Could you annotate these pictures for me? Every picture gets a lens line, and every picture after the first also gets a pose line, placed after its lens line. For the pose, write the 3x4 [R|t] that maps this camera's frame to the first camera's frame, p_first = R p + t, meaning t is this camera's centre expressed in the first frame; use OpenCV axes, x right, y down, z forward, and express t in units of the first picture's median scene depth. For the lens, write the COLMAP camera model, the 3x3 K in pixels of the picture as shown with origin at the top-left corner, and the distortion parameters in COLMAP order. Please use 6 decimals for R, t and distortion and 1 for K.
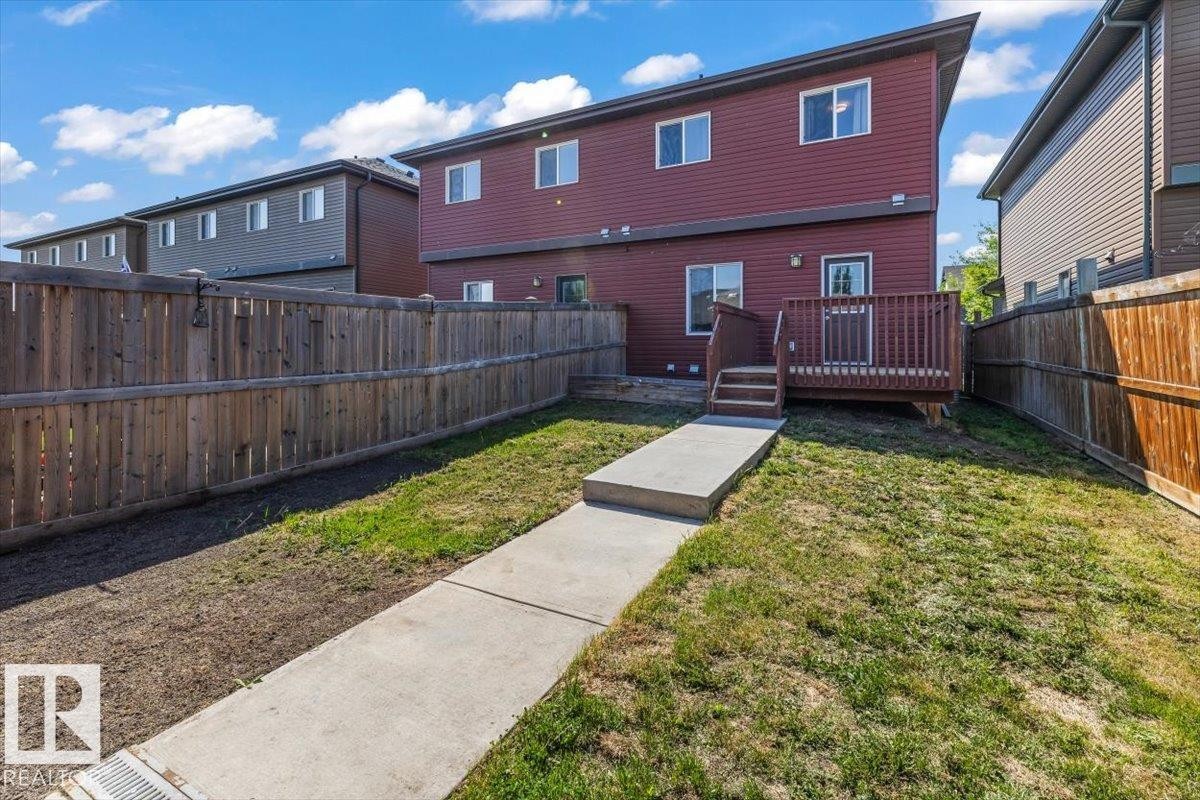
lens RADIAL K [[519.2, 0, 602.2], [0, 519.2, 353.5], [0, 0, 1]] dist [-0.041997, 0.019926]
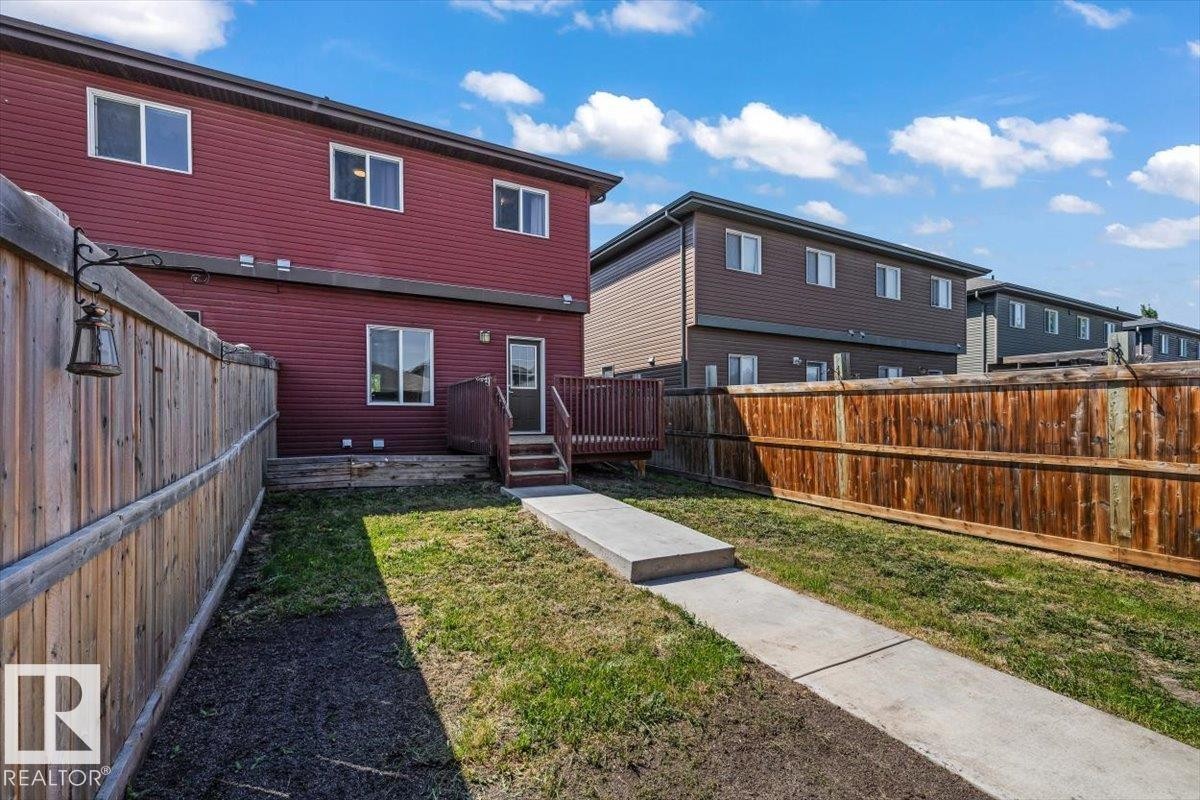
lens RADIAL K [[513.3, 0, 600.2], [0, 513.3, 417.0], [0, 0, 1]] dist [0.007976, -0.000176]
pose [[0.555782, -0.002142, 0.831325, -0.529436], [0.007883, 0.999965, -0.002694, -0.014709], [-0.831291, 0.008050, 0.555780, 0.317328]]
